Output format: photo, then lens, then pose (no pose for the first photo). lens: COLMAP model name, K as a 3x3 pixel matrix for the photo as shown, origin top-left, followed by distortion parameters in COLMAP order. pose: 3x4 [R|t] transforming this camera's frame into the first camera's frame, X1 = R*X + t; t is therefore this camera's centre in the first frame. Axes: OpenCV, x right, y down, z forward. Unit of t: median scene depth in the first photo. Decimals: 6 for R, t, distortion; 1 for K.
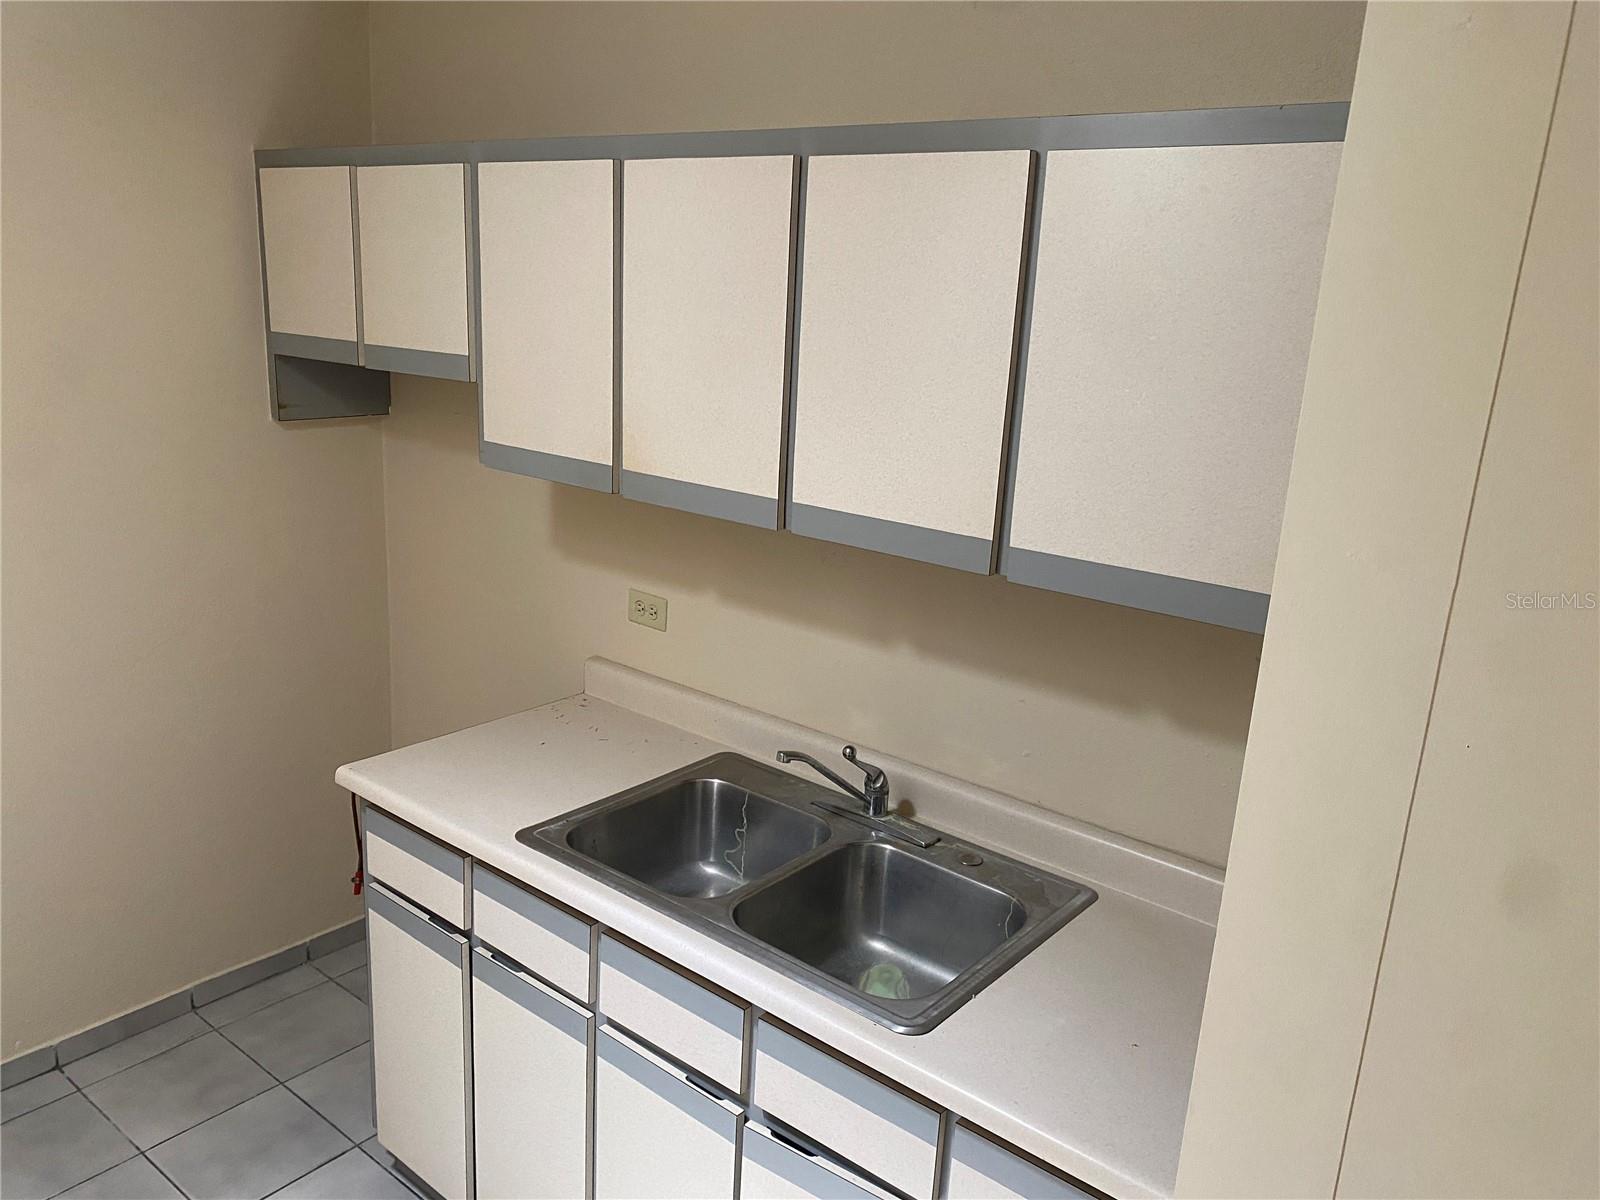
lens RADIAL K [[1220.1, 0, 796.6], [0, 1220.1, 602.5], [0, 0, 1]] dist [0.042448, -0.032286]
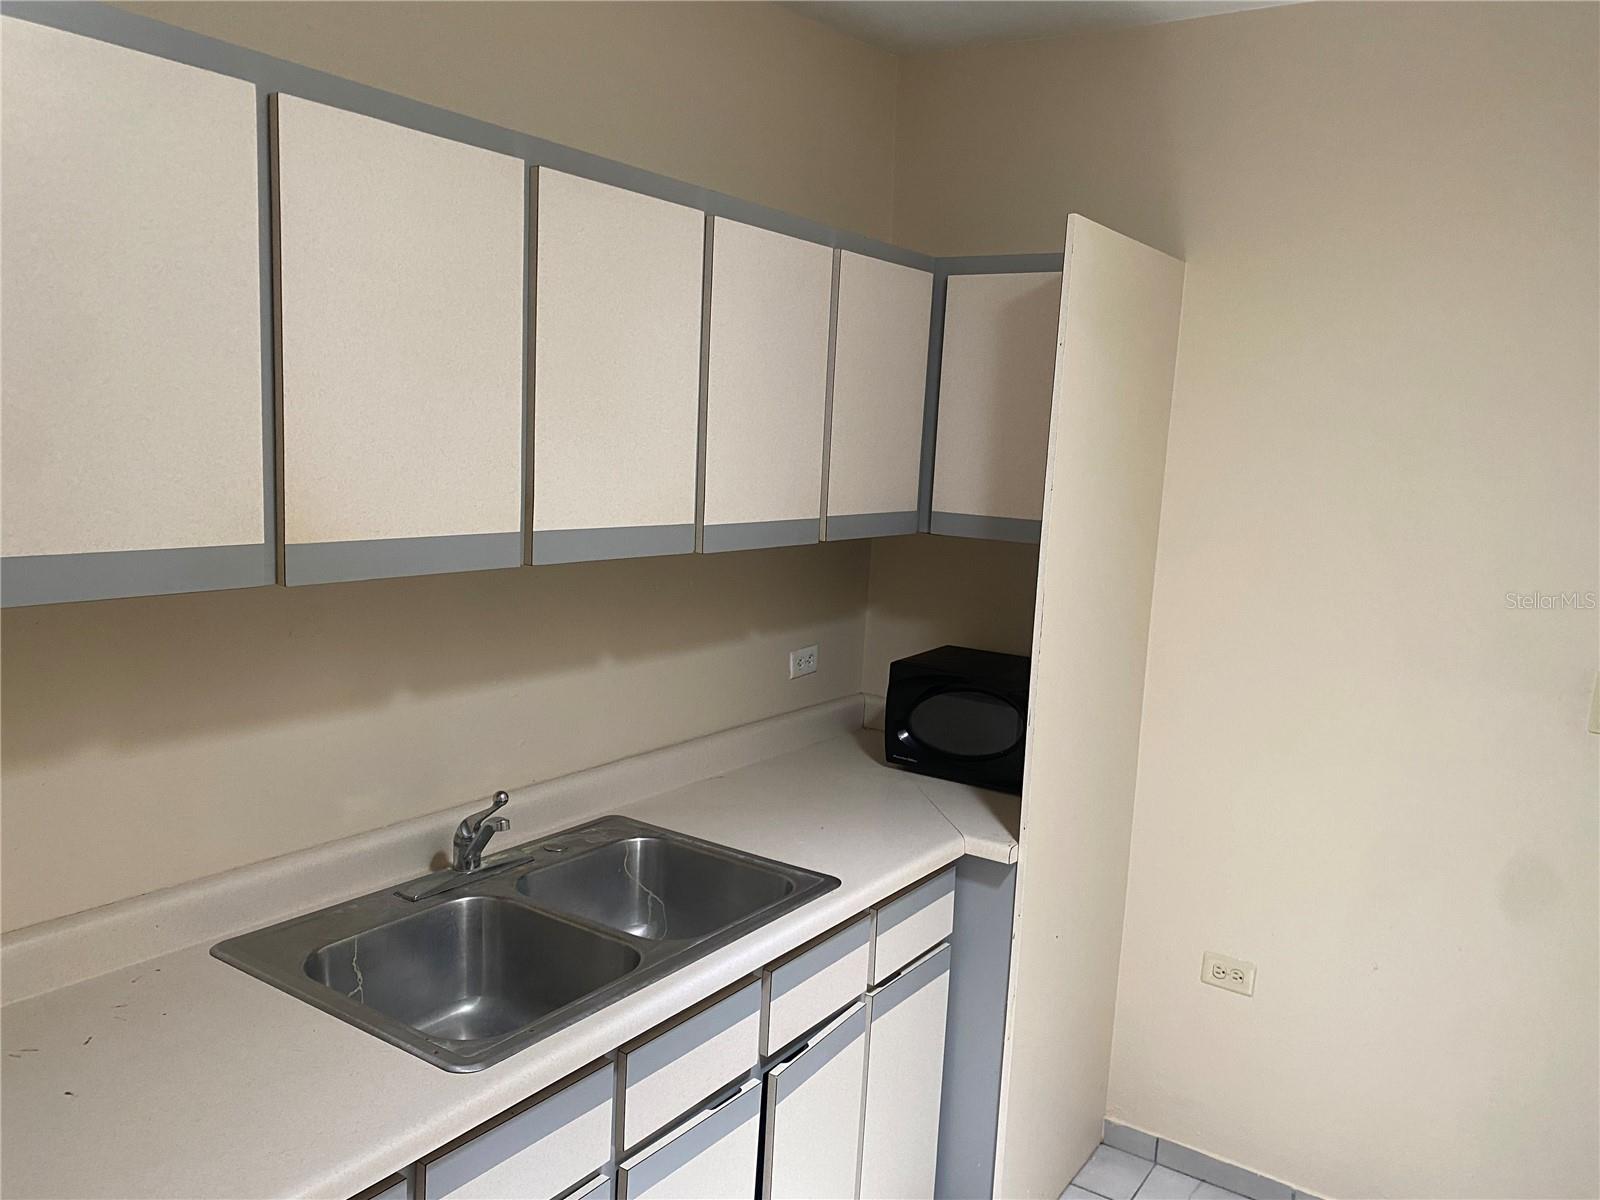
lens RADIAL K [[1220.1, 0, 796.7], [0, 1220.1, 599.2], [0, 0, 1]] dist [0.042448, -0.032286]
pose [[-0.068195, -0.198025, 0.977822, -0.942061], [0.204991, 0.956411, 0.207985, -0.186294], [-0.976385, 0.214628, -0.024629, 0.843475]]
